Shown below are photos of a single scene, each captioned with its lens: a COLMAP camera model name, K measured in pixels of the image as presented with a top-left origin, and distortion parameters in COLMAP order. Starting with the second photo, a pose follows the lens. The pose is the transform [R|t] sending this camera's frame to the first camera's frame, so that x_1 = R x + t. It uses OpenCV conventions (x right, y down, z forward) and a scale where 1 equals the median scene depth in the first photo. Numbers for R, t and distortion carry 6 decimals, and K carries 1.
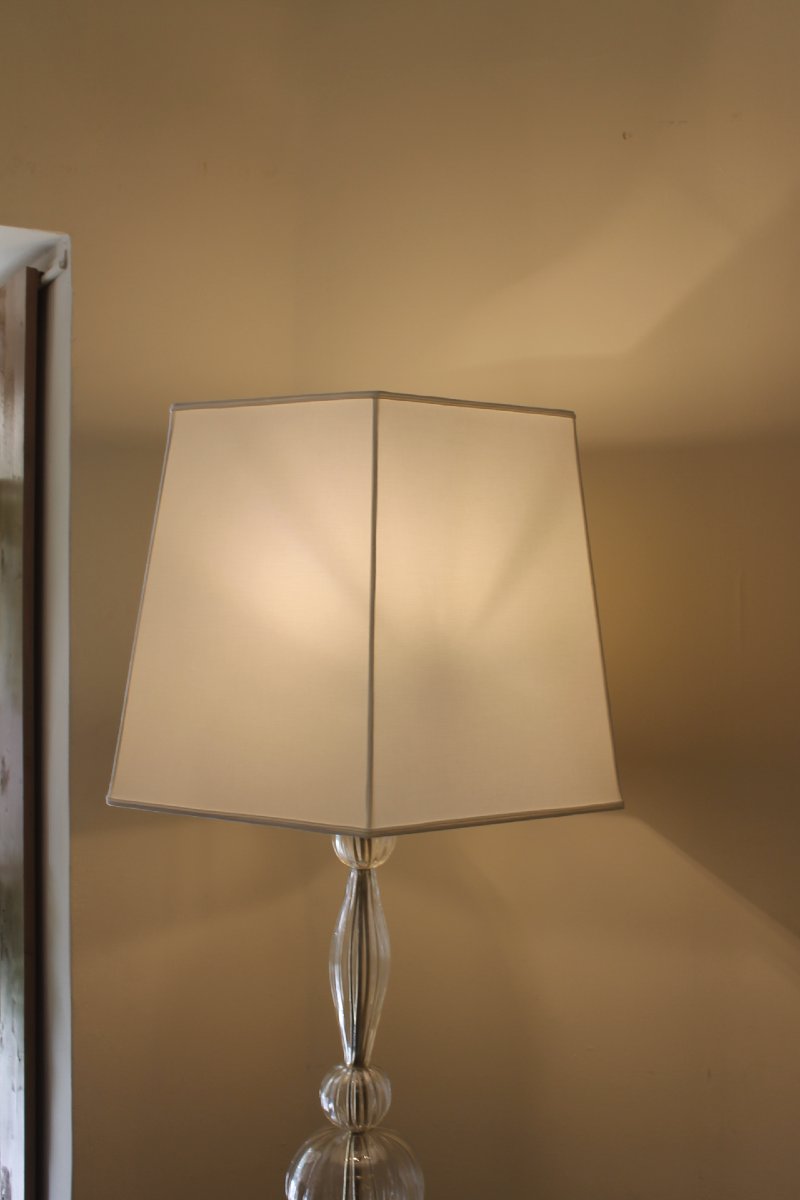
lens RADIAL K [[1265.0, 0, 396.3], [0, 1265.0, 555.7], [0, 0, 1]] dist [-0.096330, -0.021875]
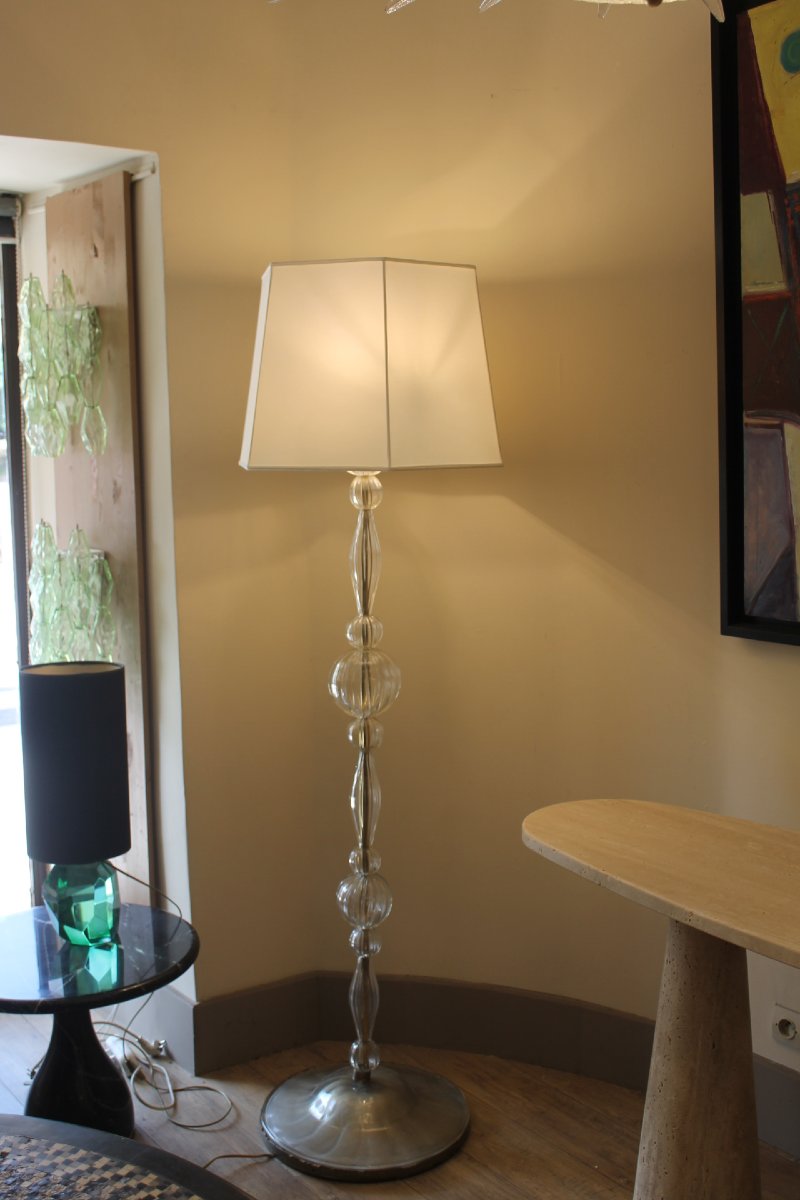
lens RADIAL K [[1265.0, 0, 396.3], [0, 1265.0, 555.7], [0, 0, 1]] dist [-0.096330, -0.021875]
pose [[0.989832, -0.035764, 0.137672, -0.247414], [0.017183, 0.990851, 0.133859, 0.063482], [-0.141200, -0.130132, 0.981391, -0.890426]]
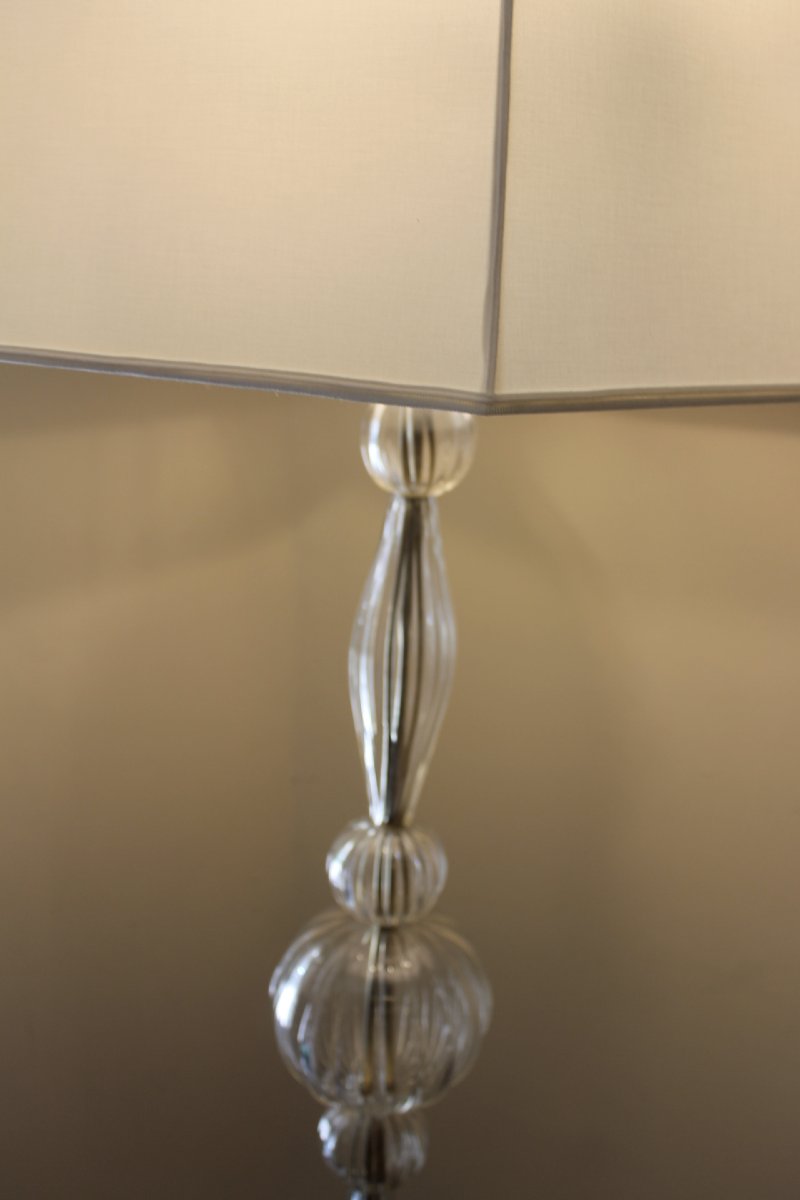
lens RADIAL K [[1265.0, 0, 396.3], [0, 1265.0, 555.7], [0, 0, 1]] dist [-0.096330, -0.021875]
pose [[0.999130, 0.021569, 0.035699, -0.054020], [-0.030448, 0.962135, 0.270869, 0.123647], [-0.028505, -0.271720, 0.961954, 0.457931]]
